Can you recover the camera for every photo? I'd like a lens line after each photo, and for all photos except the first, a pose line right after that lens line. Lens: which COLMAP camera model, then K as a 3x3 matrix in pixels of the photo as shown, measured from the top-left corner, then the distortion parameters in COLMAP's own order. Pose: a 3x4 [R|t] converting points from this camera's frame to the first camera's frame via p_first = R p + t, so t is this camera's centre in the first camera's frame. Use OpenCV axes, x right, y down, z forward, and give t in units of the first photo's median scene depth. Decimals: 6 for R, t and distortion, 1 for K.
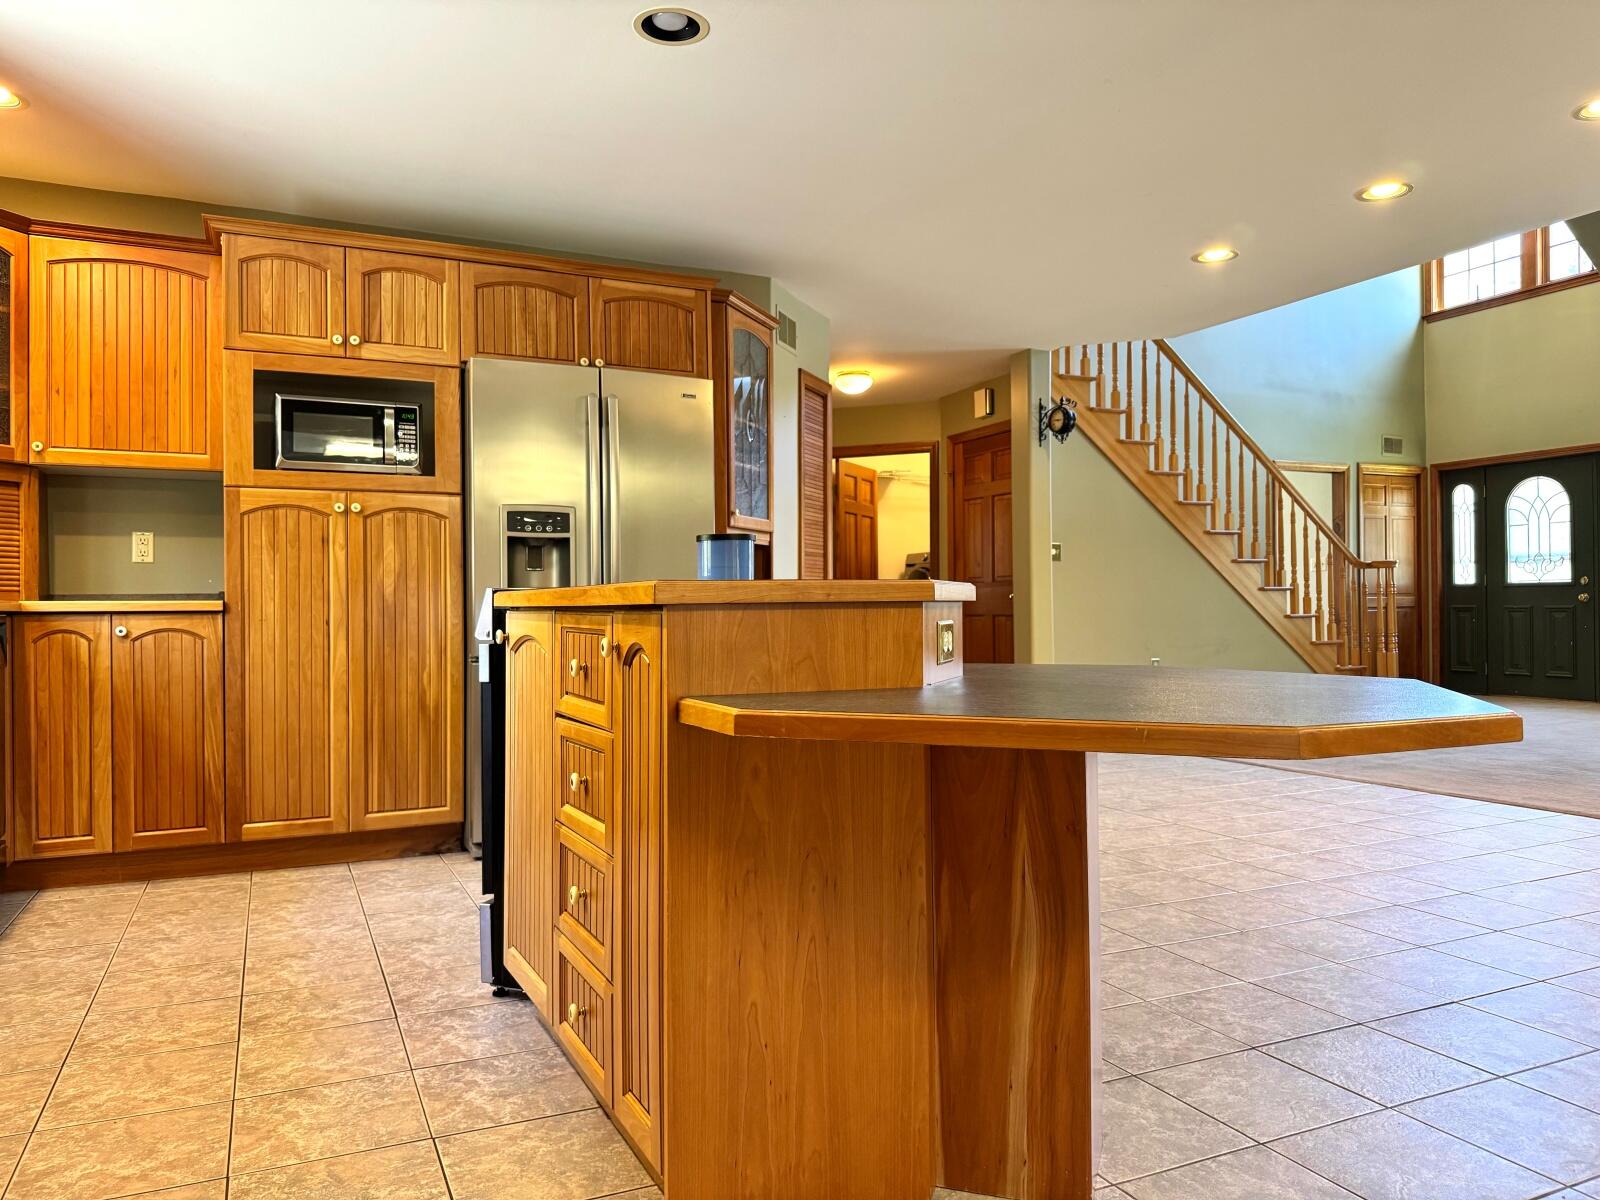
lens RADIAL K [[1129.2, 0, 802.2], [0, 1129.2, 602.4], [0, 0, 1]] dist [0.035398, -0.049048]
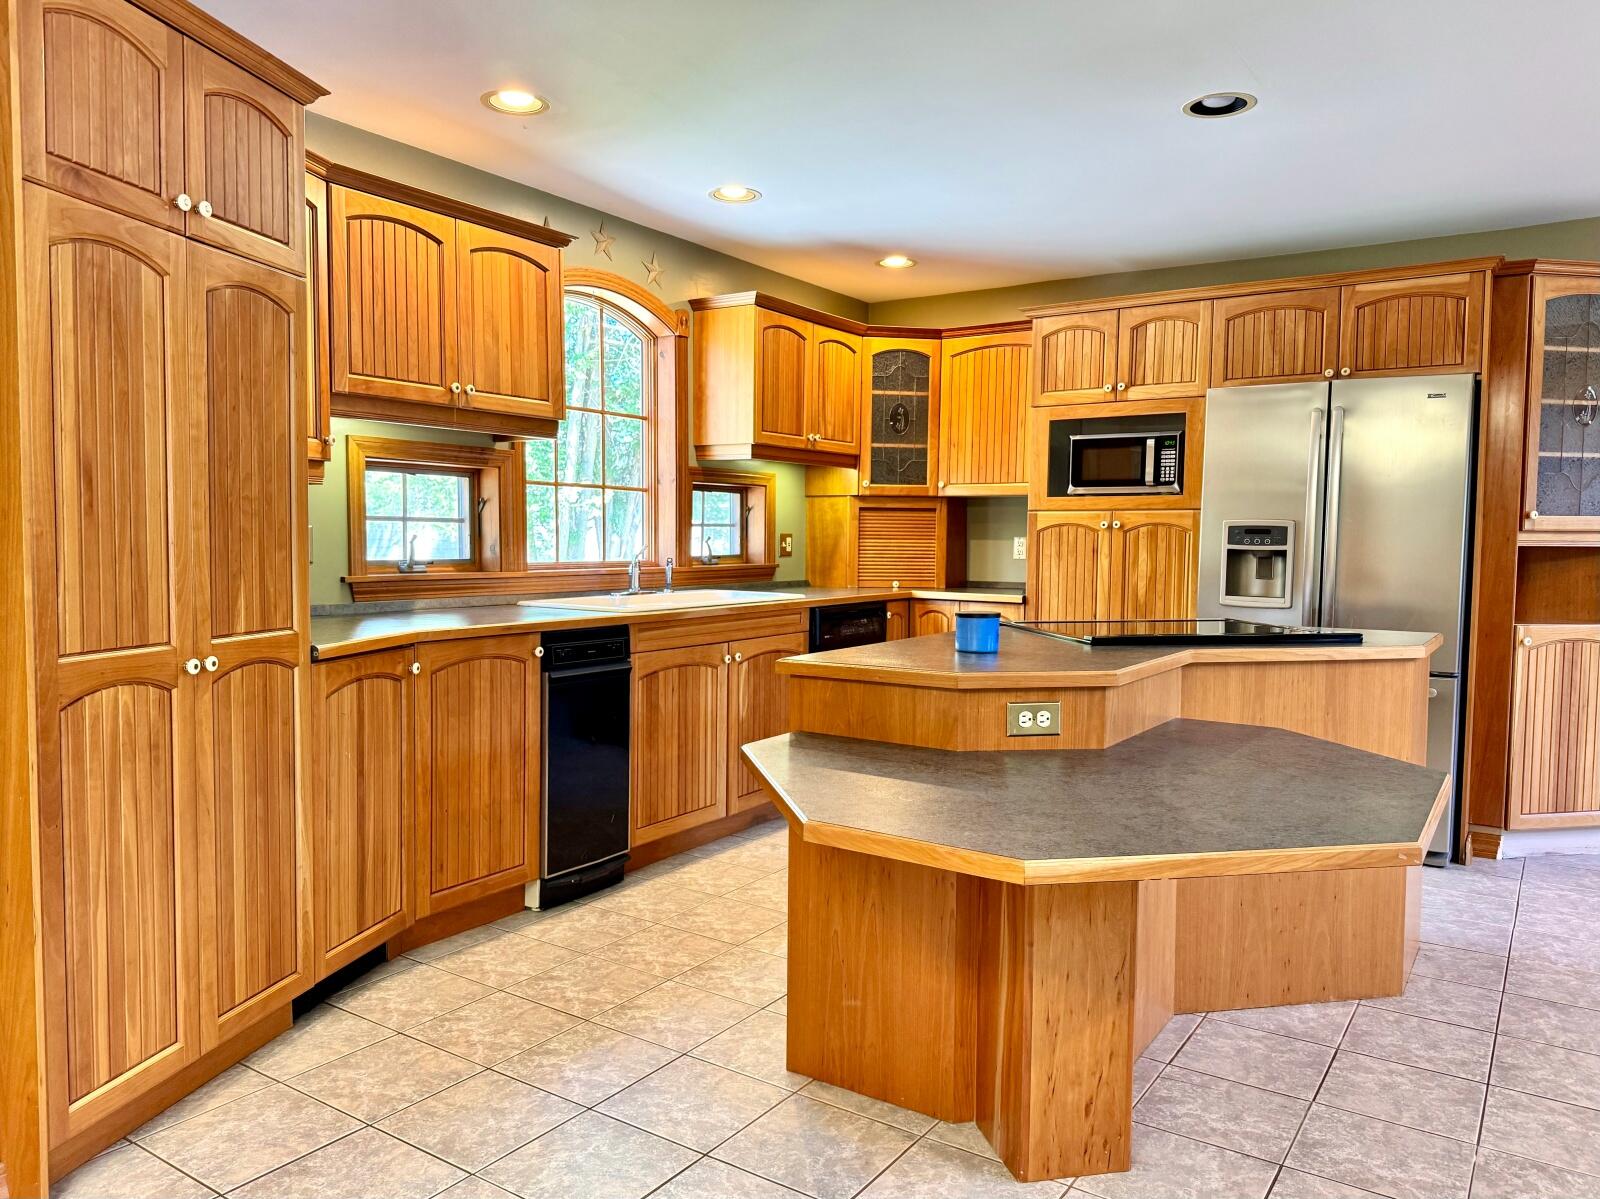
lens RADIAL K [[1141.1, 0, 805.4], [0, 1141.1, 603.5], [0, 0, 1]] dist [0.125756, -0.185420]
pose [[0.522934, 0.067286, -0.849713, 0.471851], [-0.010487, 0.997312, 0.072521, -0.080564], [0.852309, -0.029013, 0.522234, 0.054144]]
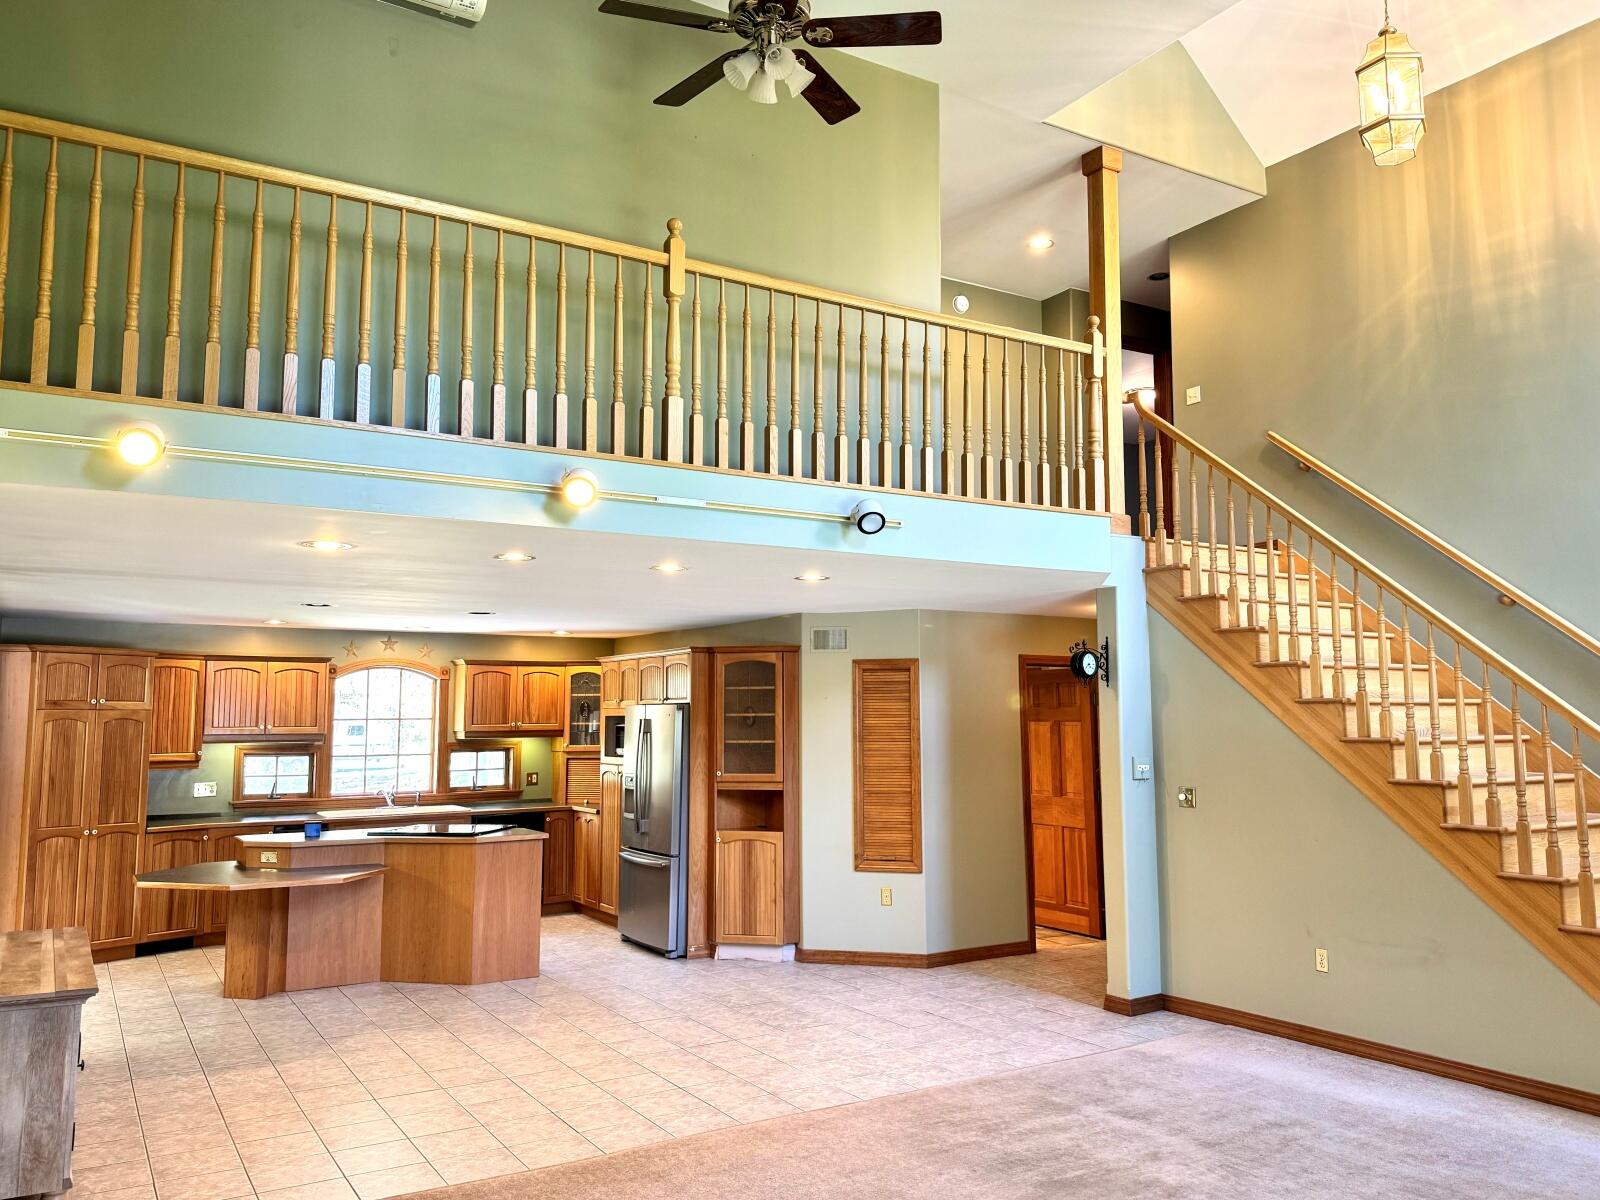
lens RADIAL K [[1207.5, 0, 807.8], [0, 1207.5, 588.4], [0, 0, 1]] dist [0.092738, -0.140568]
pose [[0.115932, -0.095170, -0.988687, 2.029470], [0.006754, 0.995452, -0.095030, -0.208899], [0.993234, 0.004340, 0.116048, 1.038045]]
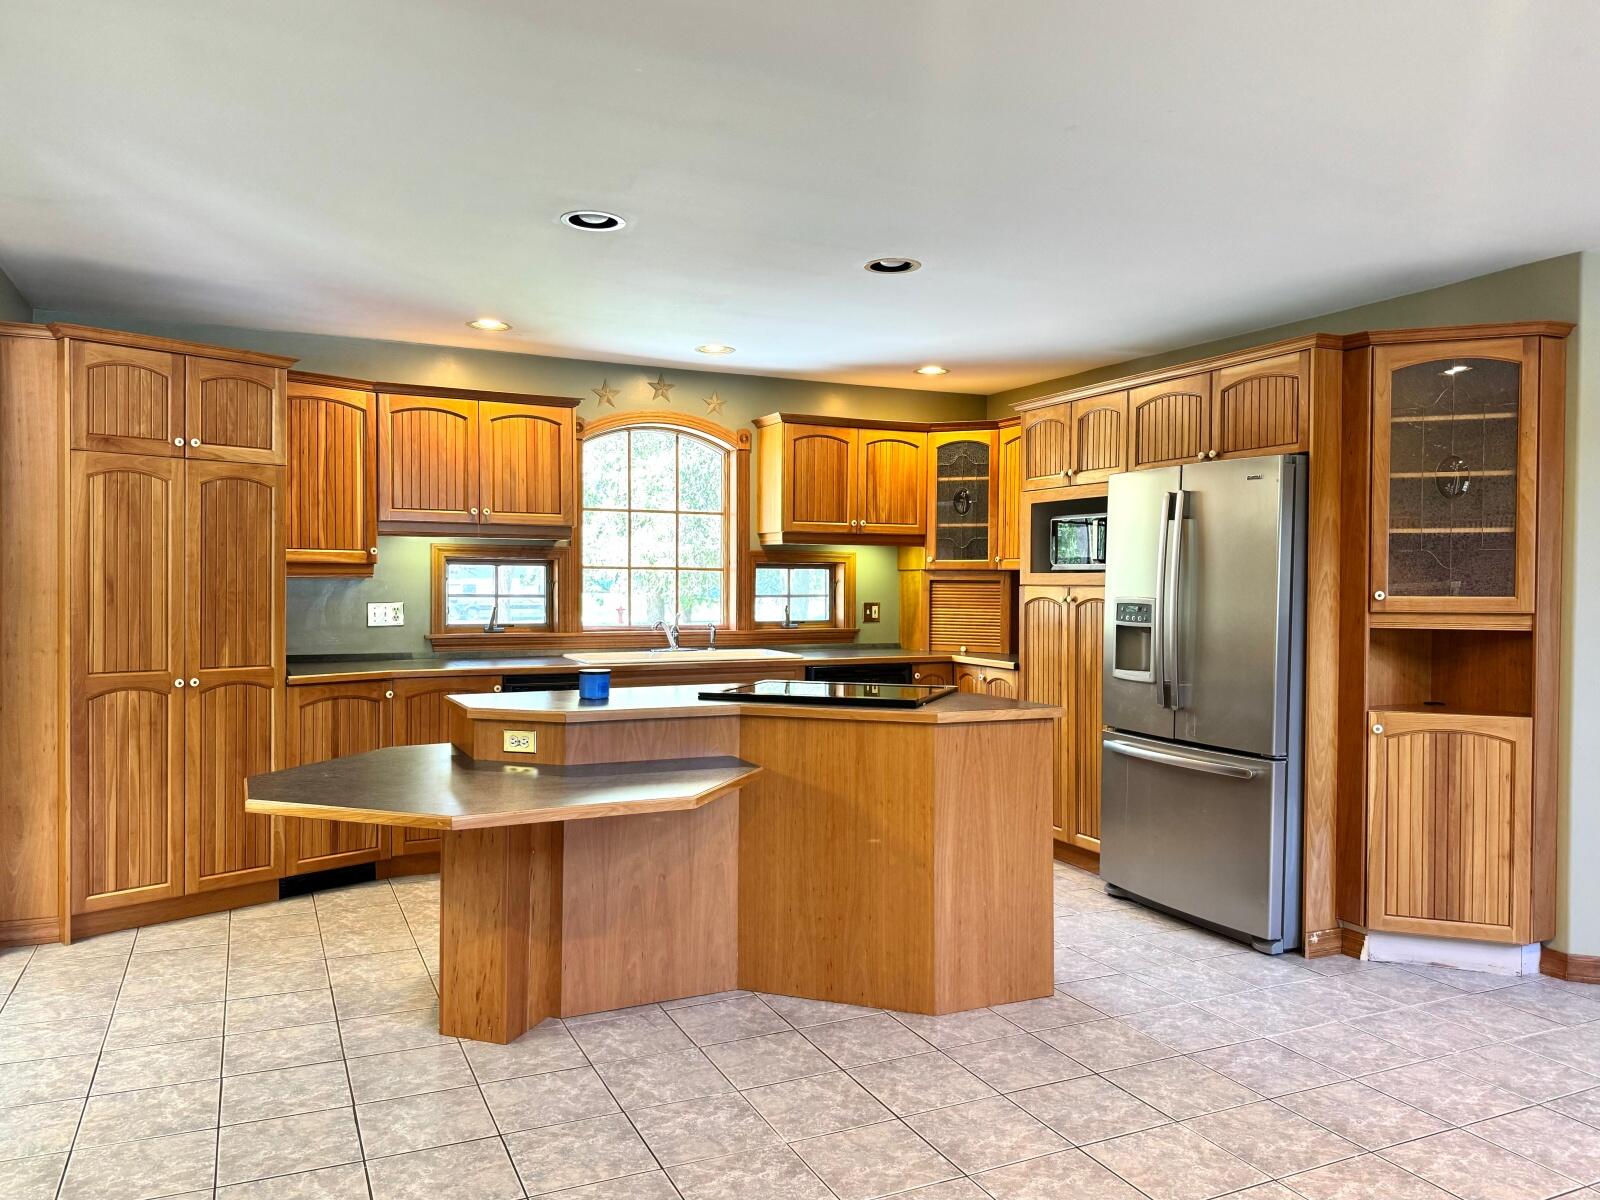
lens RADIAL K [[1170.1, 0, 805.2], [0, 1170.1, 591.5], [0, 0, 1]] dist [0.084616, -0.131463]
pose [[0.005799, 0.019852, -0.999786, 0.918738], [-0.002612, 0.999800, 0.019838, -0.112511], [0.999980, 0.002496, 0.005850, 0.647504]]
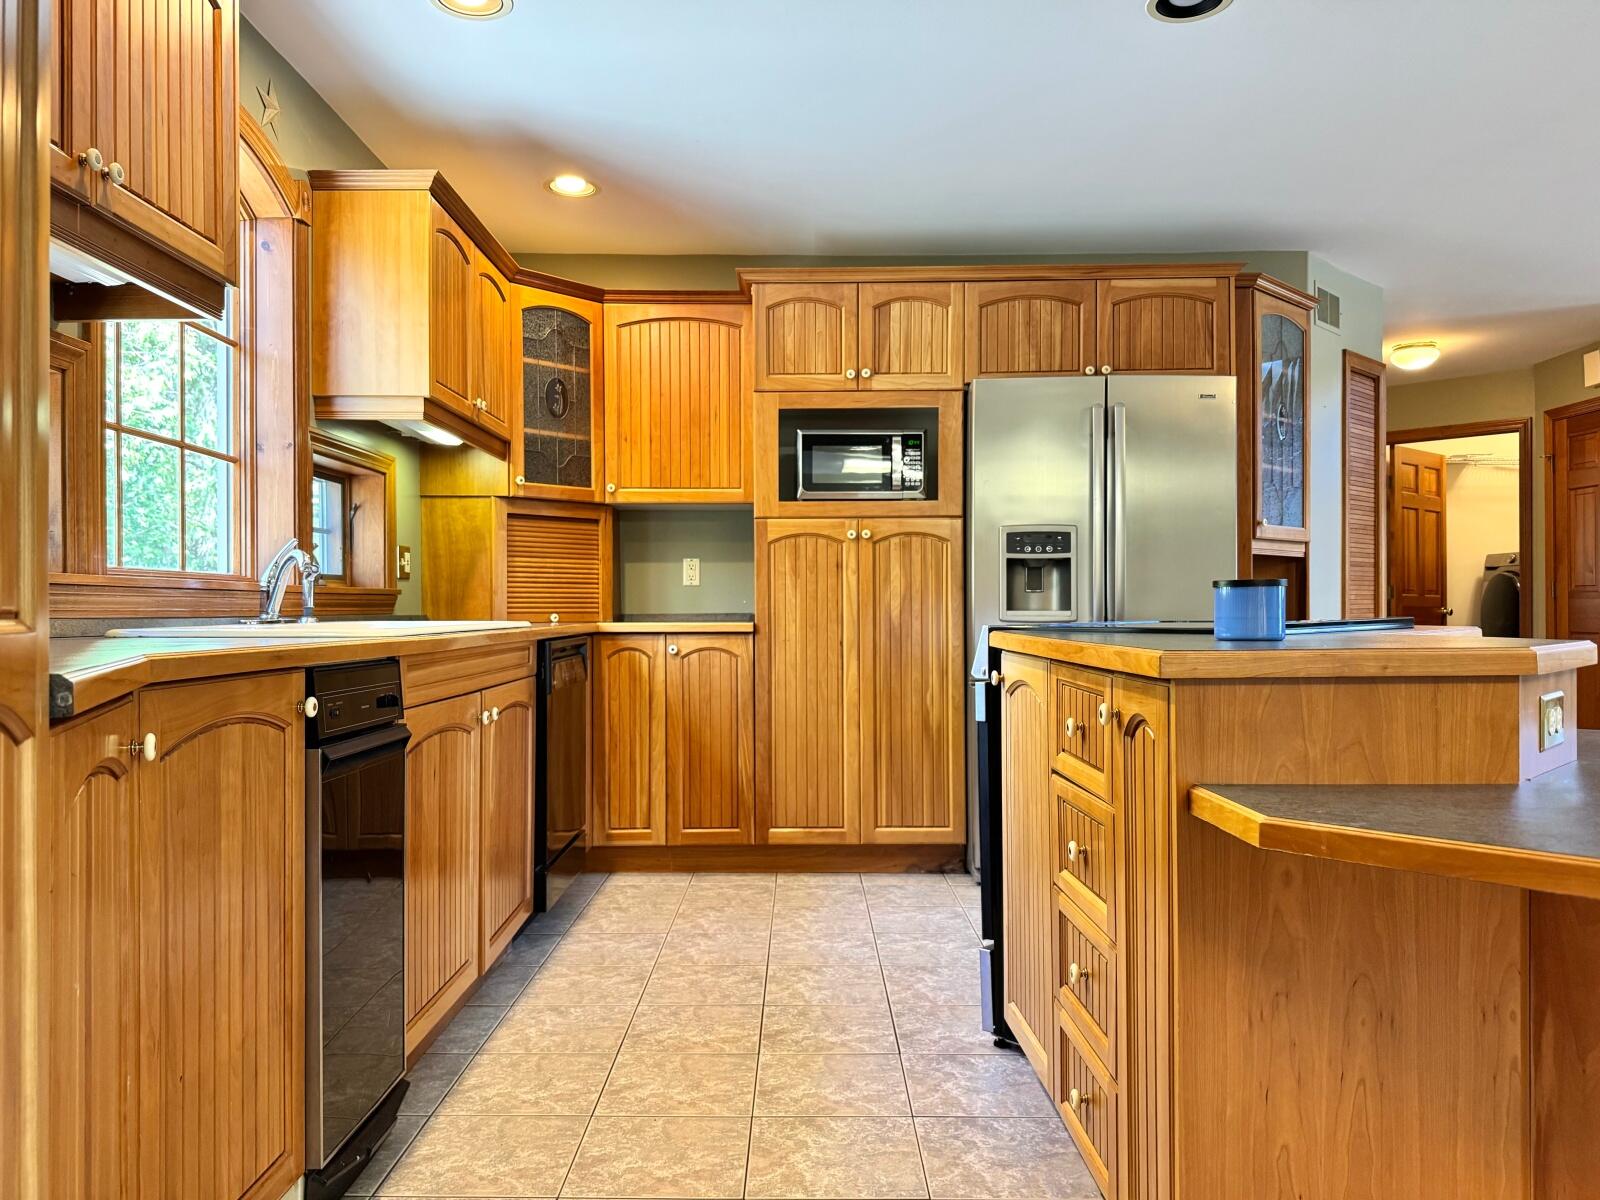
lens RADIAL K [[1141.1, 0, 805.4], [0, 1141.1, 604.0], [0, 0, 1]] dist [0.125756, -0.185420]
pose [[0.906864, 0.002353, -0.421418, -0.000725], [-0.000829, 0.999992, 0.003801, -0.021535], [0.421424, -0.003097, 0.906859, 0.021254]]
